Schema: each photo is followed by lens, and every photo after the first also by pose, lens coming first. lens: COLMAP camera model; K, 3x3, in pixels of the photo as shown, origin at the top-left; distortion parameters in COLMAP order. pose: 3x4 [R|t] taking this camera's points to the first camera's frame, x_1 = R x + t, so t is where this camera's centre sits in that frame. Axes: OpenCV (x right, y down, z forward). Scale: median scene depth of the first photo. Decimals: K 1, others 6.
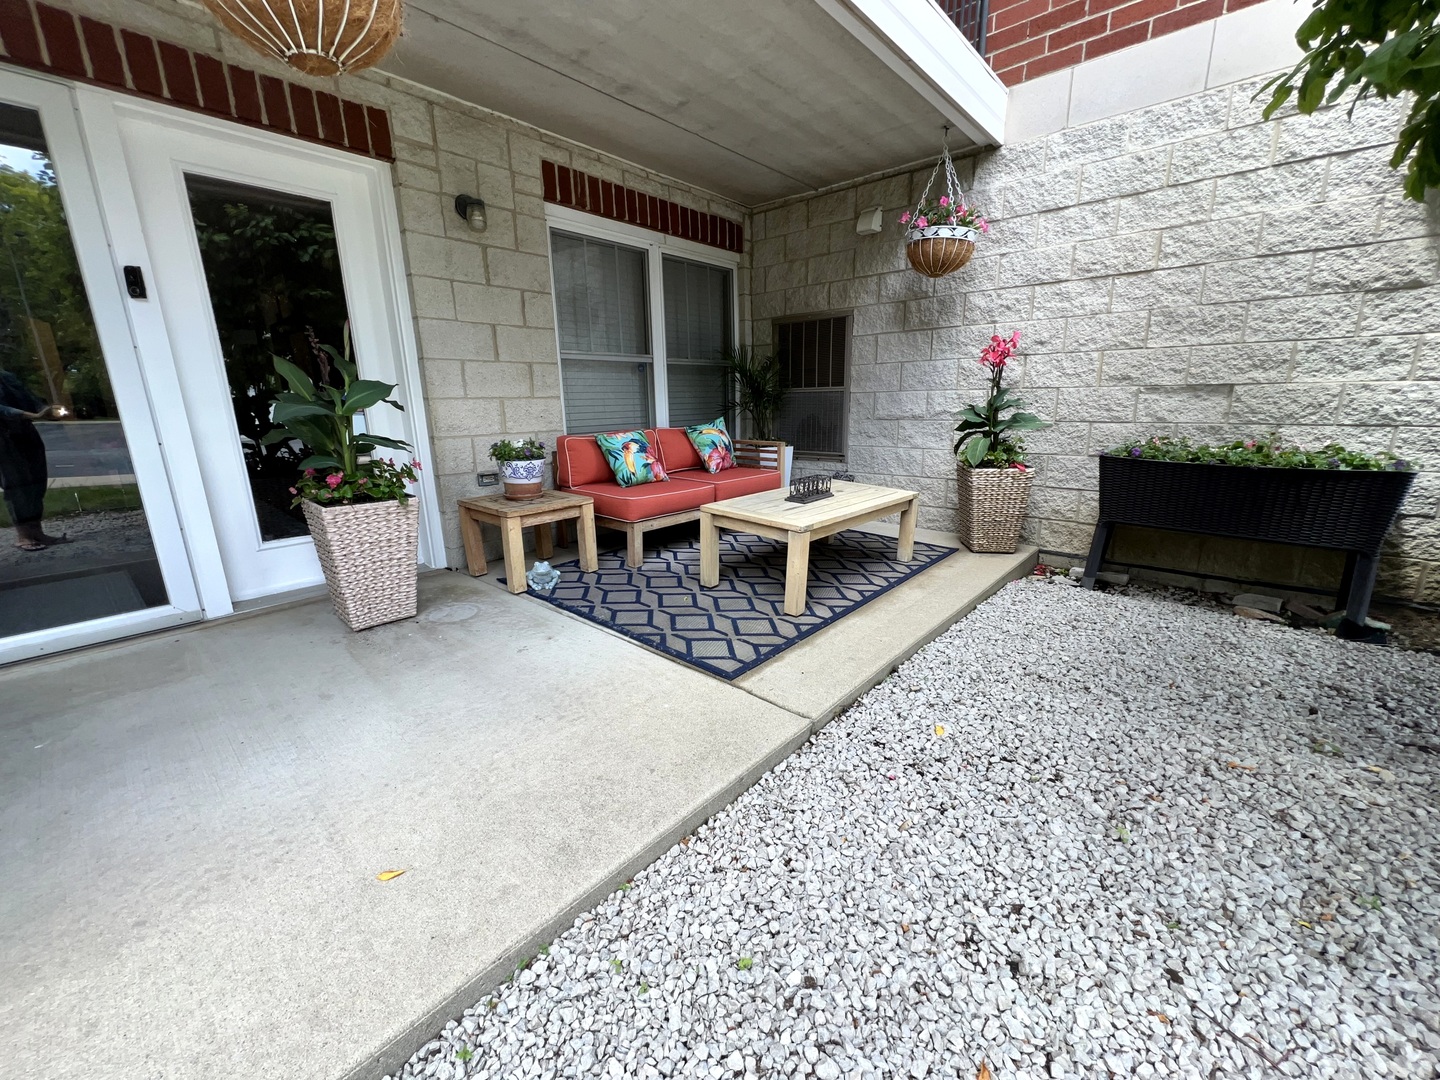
lens RADIAL K [[577.3, 0, 721.9], [0, 577.3, 537.5], [0, 0, 1]] dist [0.006855, 0.000017]
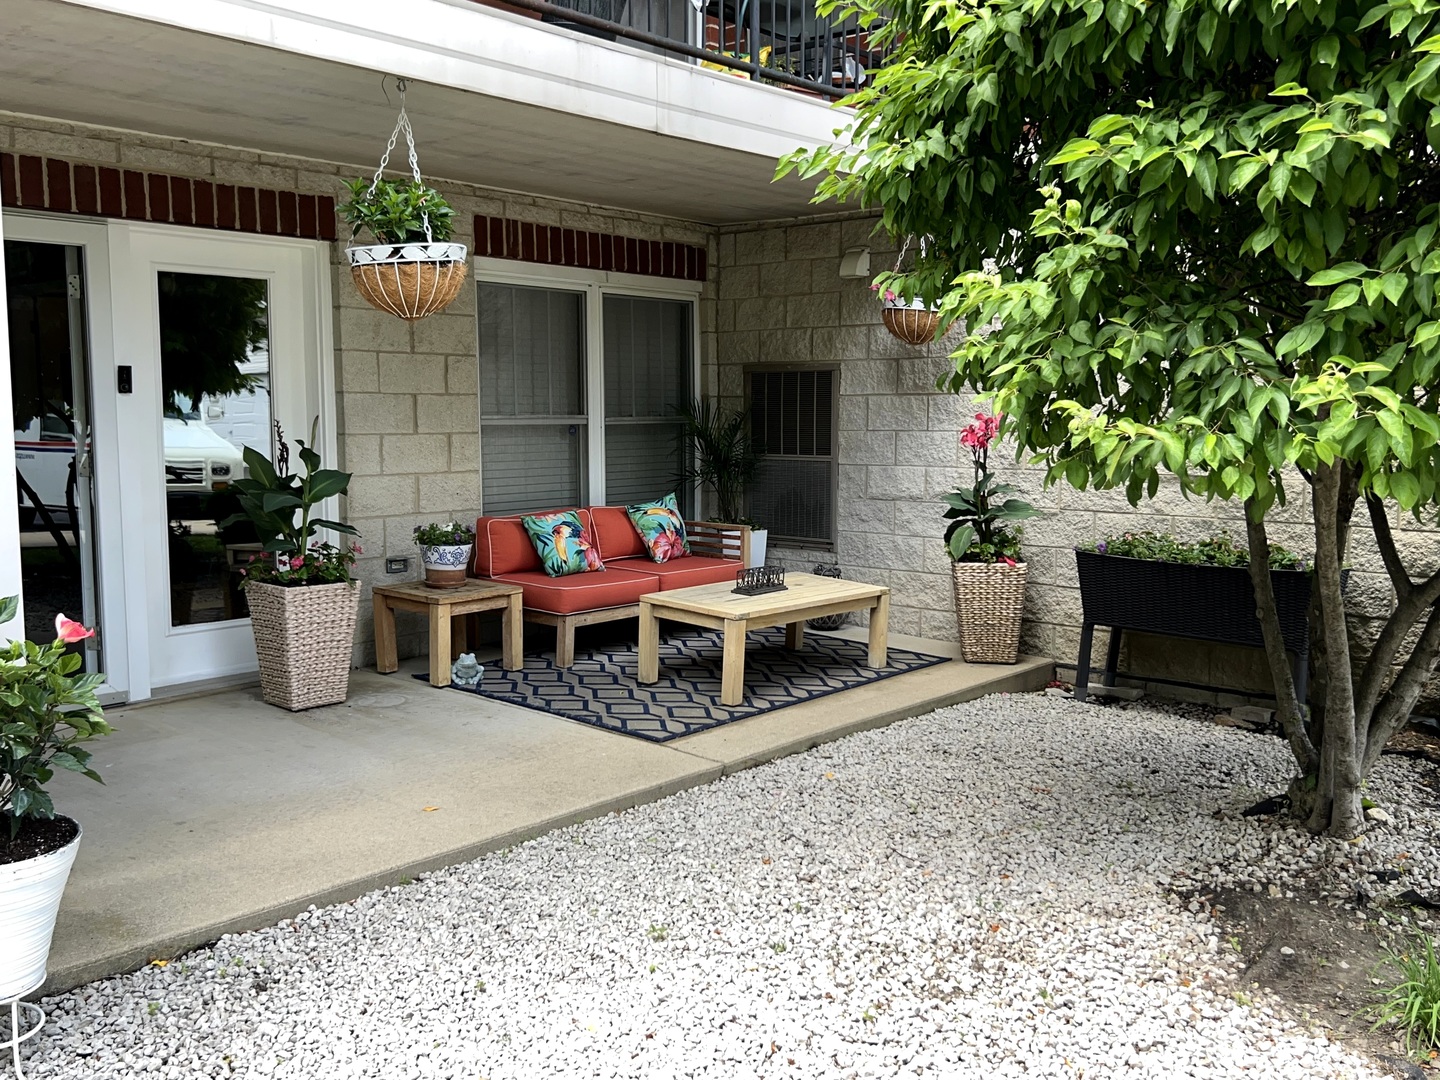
lens RADIAL K [[1304.8, 0, 716.4], [0, 1304.8, 540.2], [0, 0, 1]] dist [0.007446, 0.000000]
pose [[0.999838, 0.016701, 0.006767, 0.061105], [-0.015654, 0.991007, -0.132889, 0.114961], [-0.008926, 0.132761, 0.991108, -0.954549]]
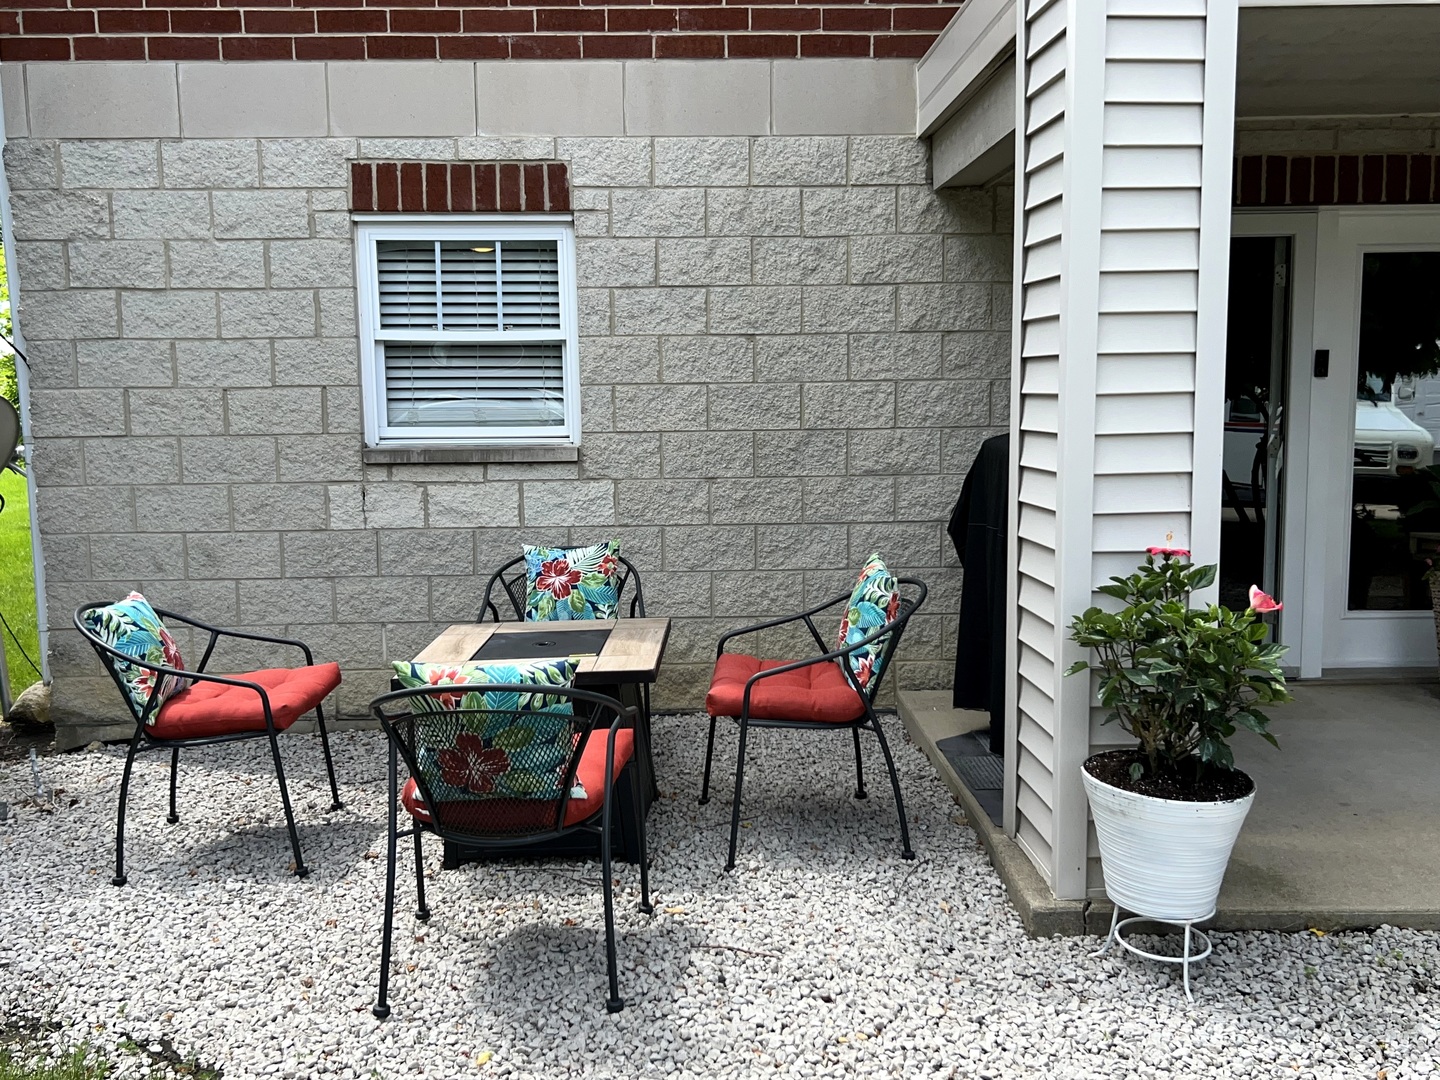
lens RADIAL K [[1304.8, 0, 720.2], [0, 1304.8, 535.6], [0, 0, 1]] dist [0.007446, 0.000000]
pose [[0.668847, 0.091286, -0.737774, 0.082827], [-0.174639, 0.983953, -0.036577, 0.151689], [0.722596, 0.153309, 0.674056, -1.210759]]
